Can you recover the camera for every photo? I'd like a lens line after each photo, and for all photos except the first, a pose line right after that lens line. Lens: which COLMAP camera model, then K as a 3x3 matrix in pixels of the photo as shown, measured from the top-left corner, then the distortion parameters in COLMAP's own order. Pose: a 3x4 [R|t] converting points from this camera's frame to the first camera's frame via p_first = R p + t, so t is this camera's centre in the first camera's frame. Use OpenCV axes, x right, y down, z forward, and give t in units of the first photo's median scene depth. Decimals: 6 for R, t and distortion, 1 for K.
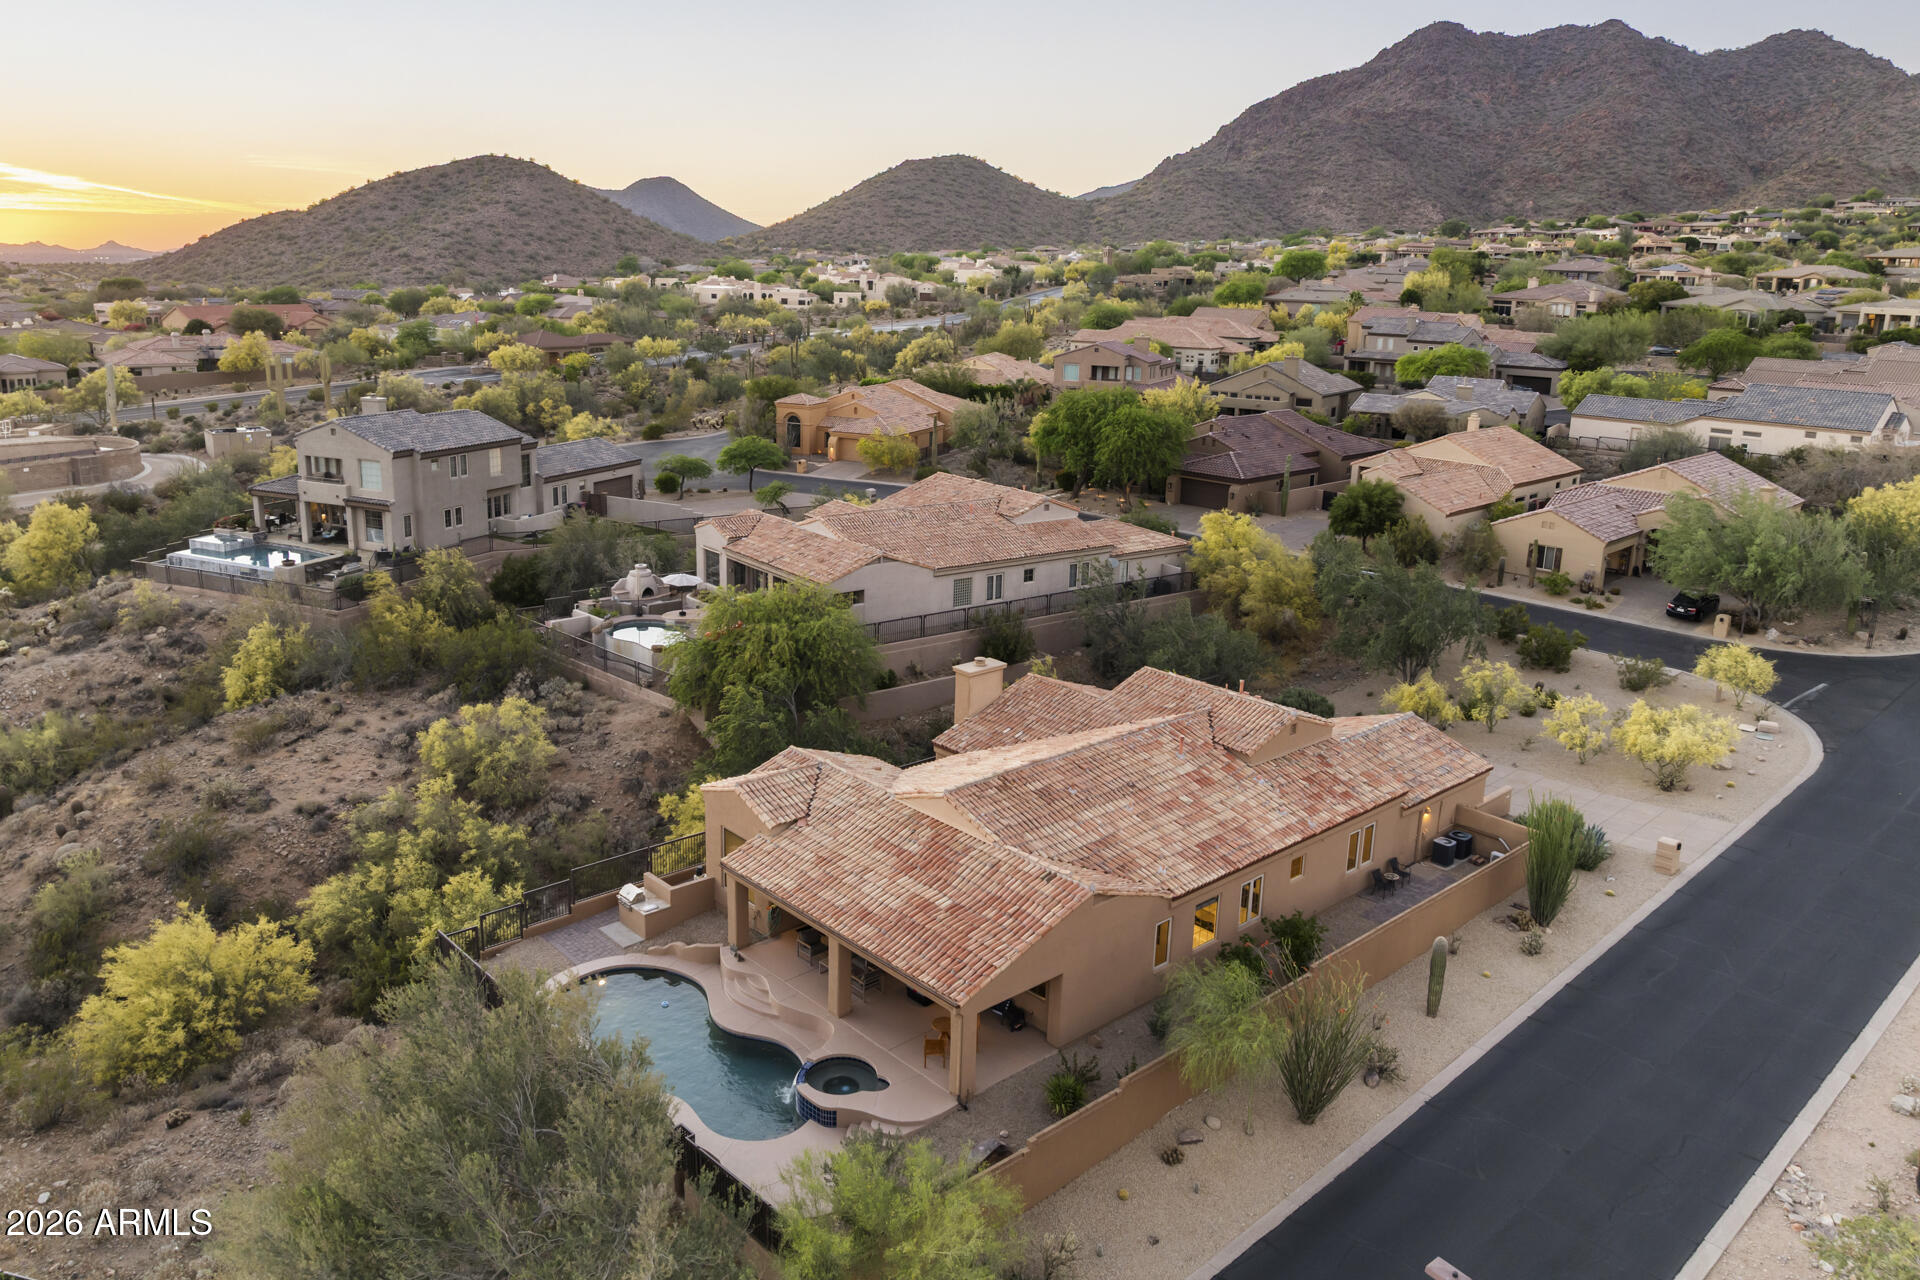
lens RADIAL K [[1332.5, 0, 960.0], [0, 1332.5, 640.0], [0, 0, 1]] dist [-0.023823, -0.003492]
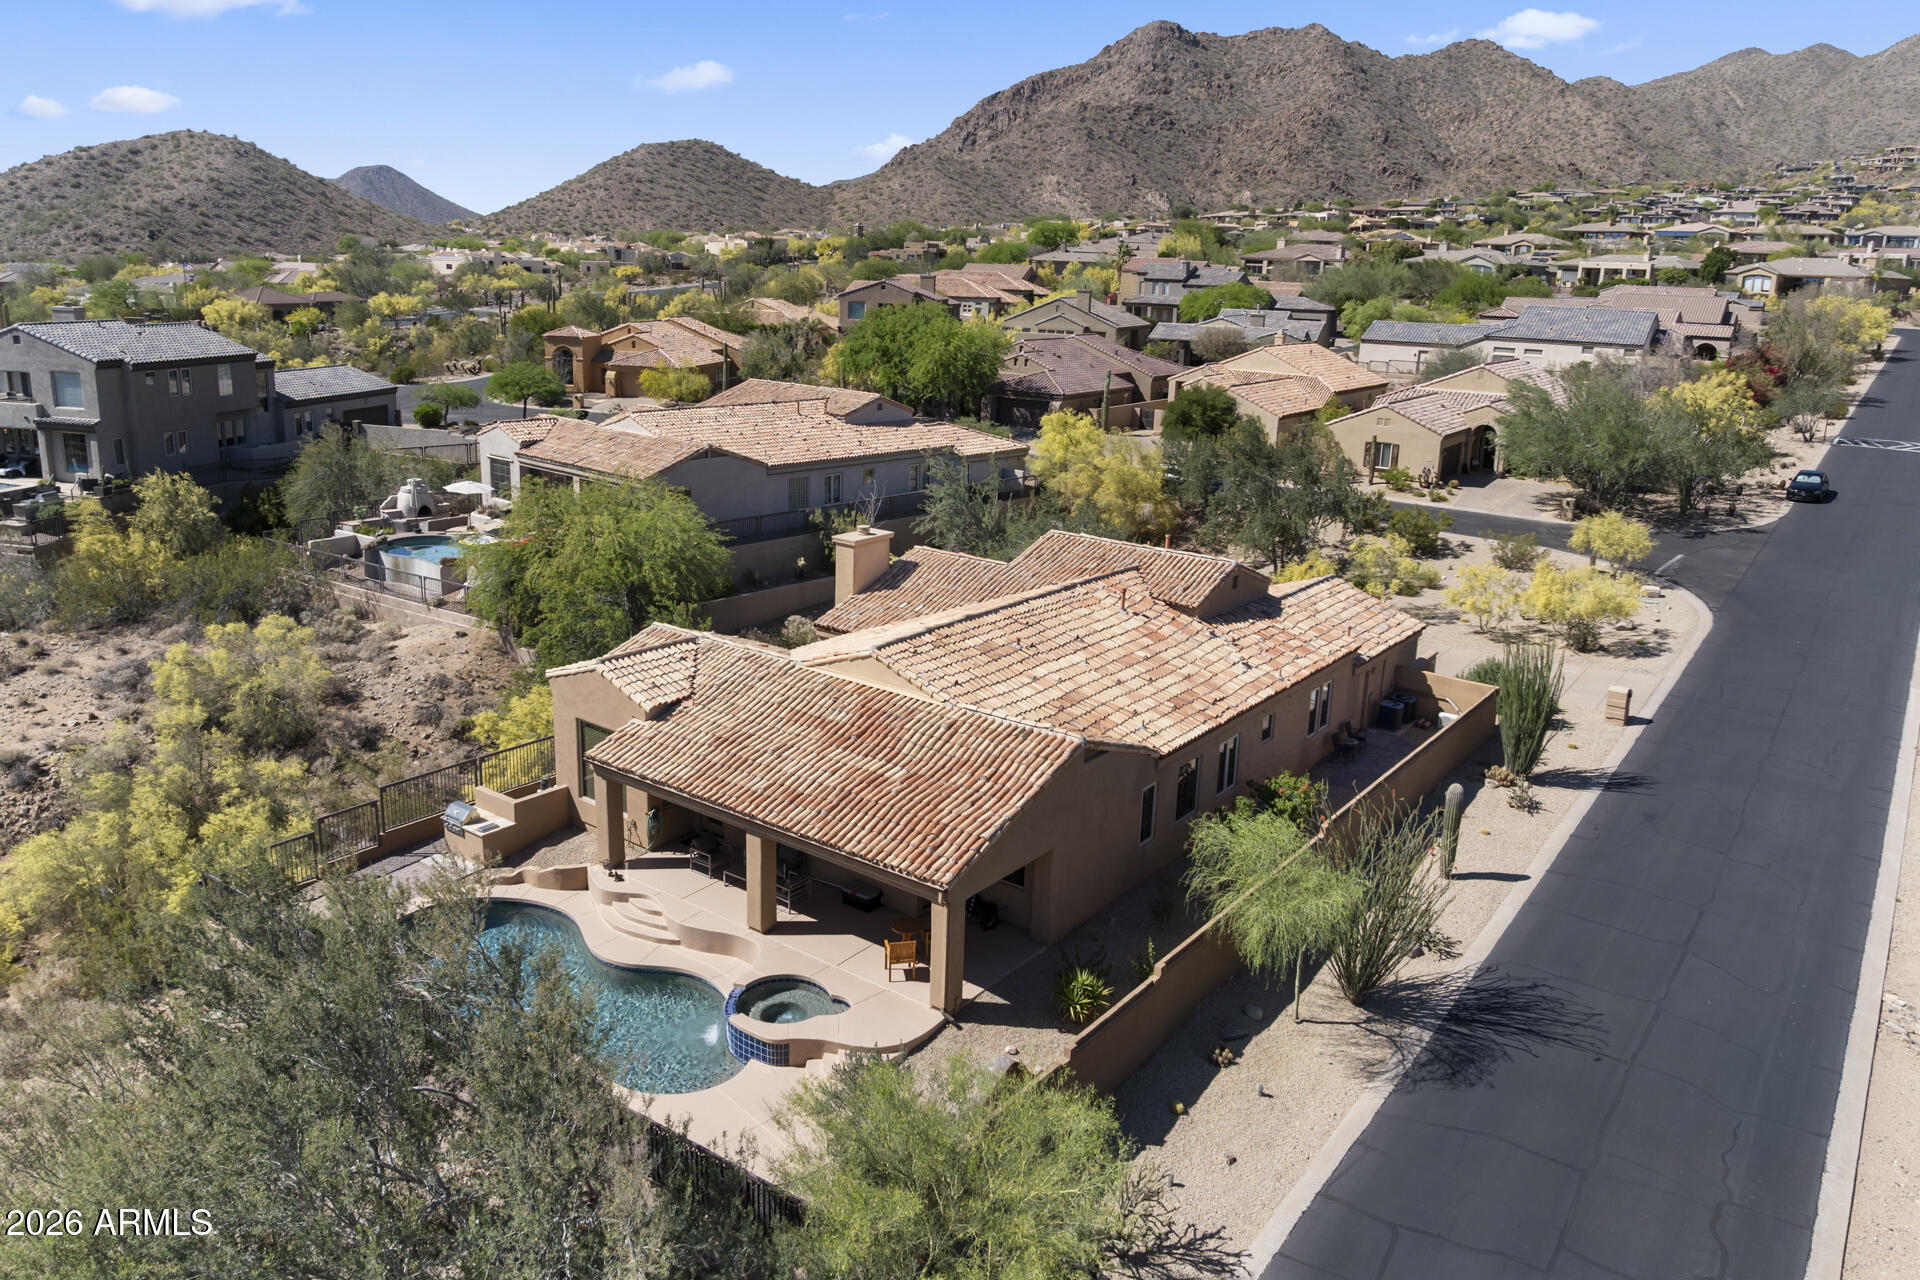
lens RADIAL K [[1326.4, 0, 954.3], [0, 1326.4, 620.4], [0, 0, 1]] dist [-0.031464, -0.003366]
pose [[0.983228, -0.042327, 0.177402, -0.066698], [0.043096, 0.999071, -0.000480, 0.063654], [-0.177217, 0.008118, 0.984138, 0.128554]]
